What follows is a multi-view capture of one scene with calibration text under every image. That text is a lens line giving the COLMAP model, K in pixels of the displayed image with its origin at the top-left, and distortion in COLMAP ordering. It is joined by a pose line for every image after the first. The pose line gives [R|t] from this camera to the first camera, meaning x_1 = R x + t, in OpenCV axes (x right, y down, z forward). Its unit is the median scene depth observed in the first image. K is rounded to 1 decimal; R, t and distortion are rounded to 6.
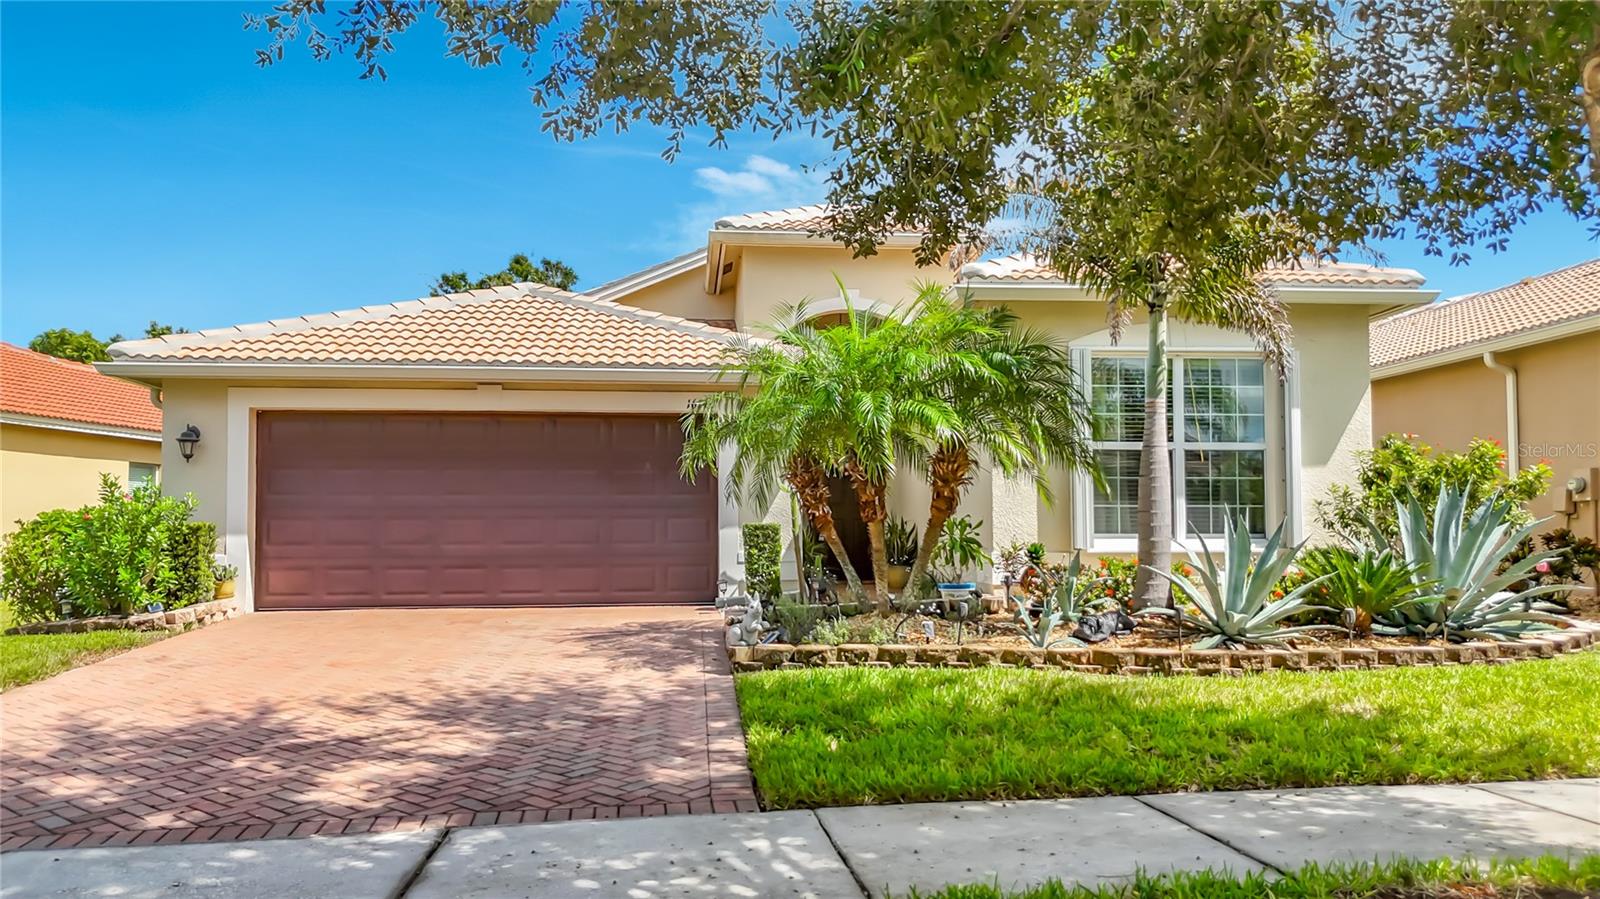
lens RADIAL K [[1200.3, 0, 820.6], [0, 1200.3, 503.9], [0, 0, 1]] dist [0.049686, -0.052538]
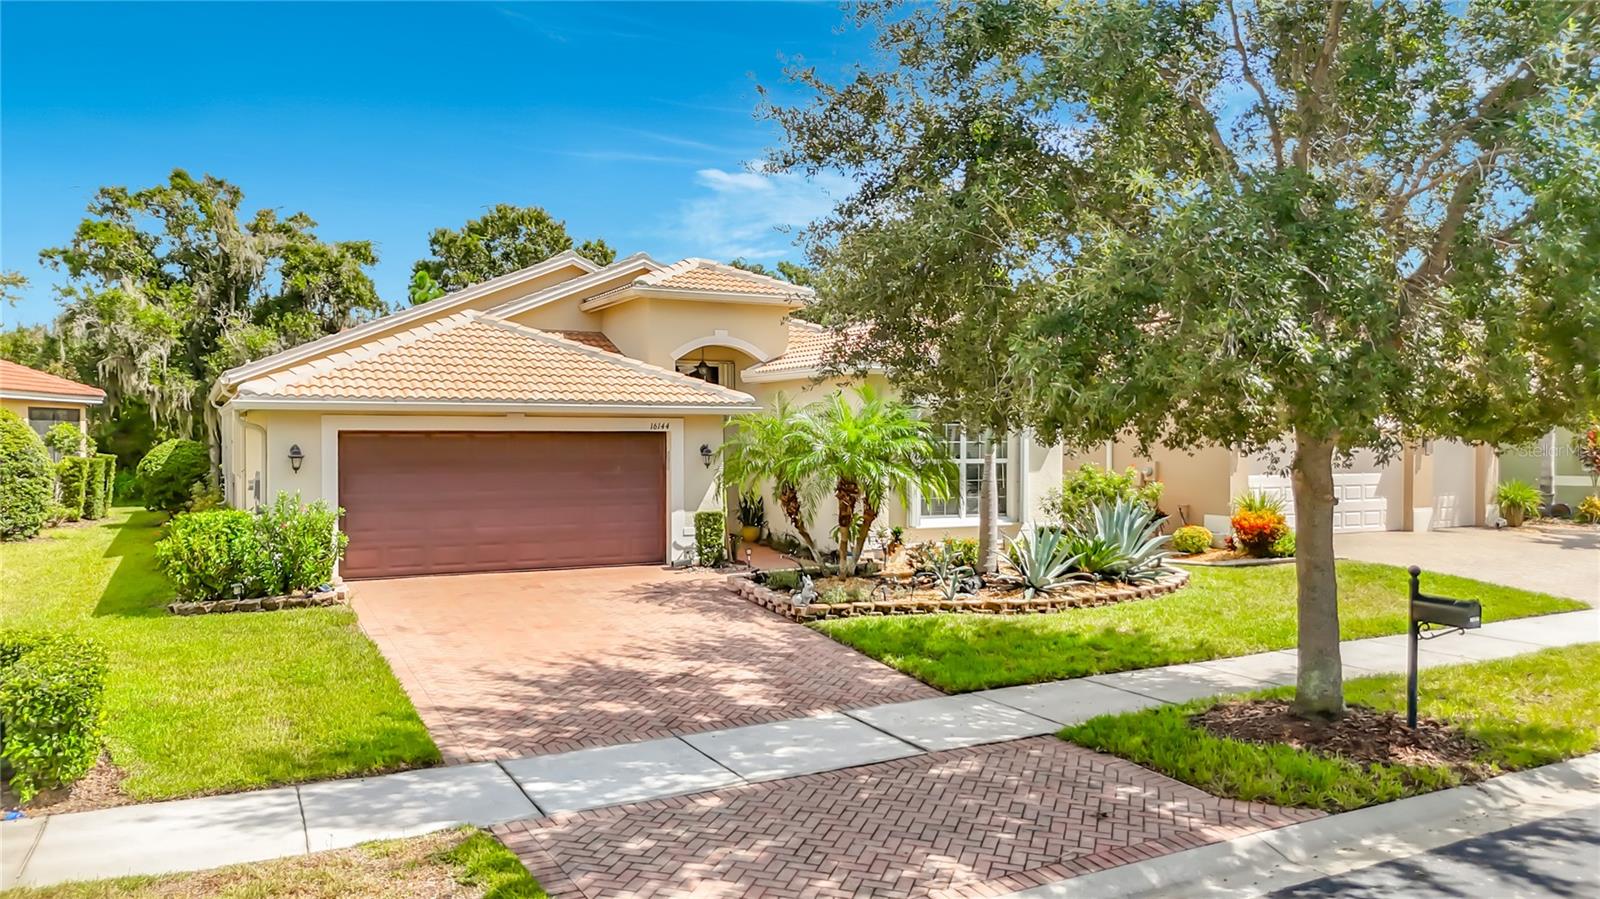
lens RADIAL K [[1200.3, 0, 811.4], [0, 1200.3, 458.6], [0, 0, 1]] dist [0.049686, -0.052538]
pose [[0.931443, -0.000450, 0.363886, -0.535888], [-0.021130, 0.998245, 0.055322, -0.151036], [-0.363272, -0.059219, 0.929799, -0.481259]]
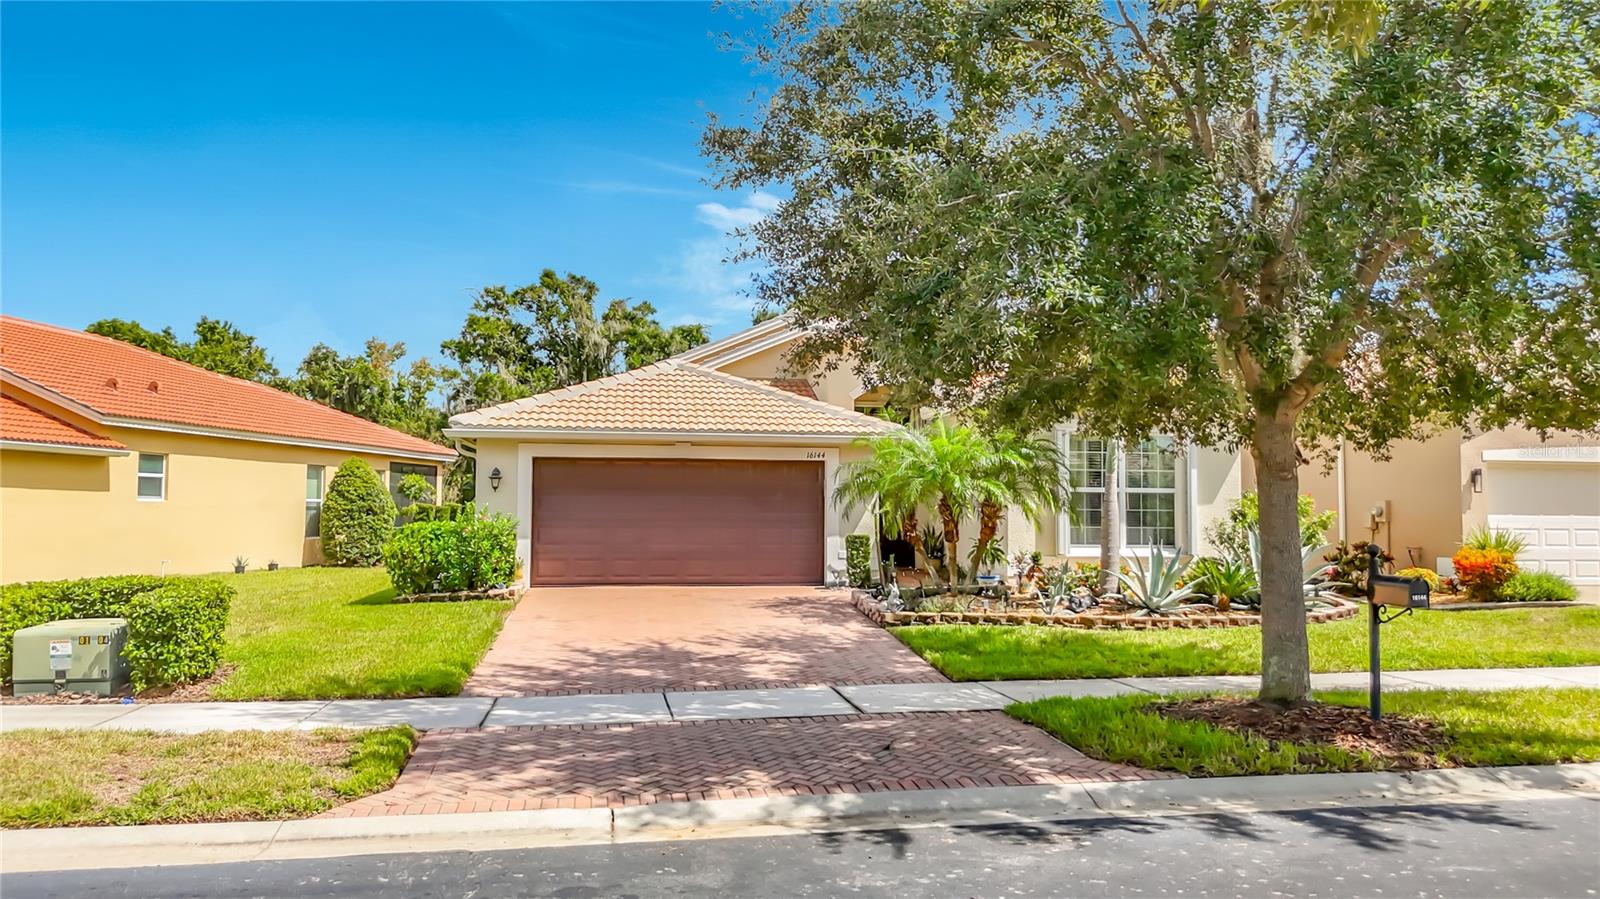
lens RADIAL K [[1200.3, 0, 814.3], [0, 1200.3, 454.9], [0, 0, 1]] dist [0.049686, -0.052538]
pose [[0.998651, 0.014572, 0.049840, -0.211866], [-0.013905, 0.999809, -0.013703, -0.074023], [-0.050030, 0.012992, 0.998663, -0.639342]]
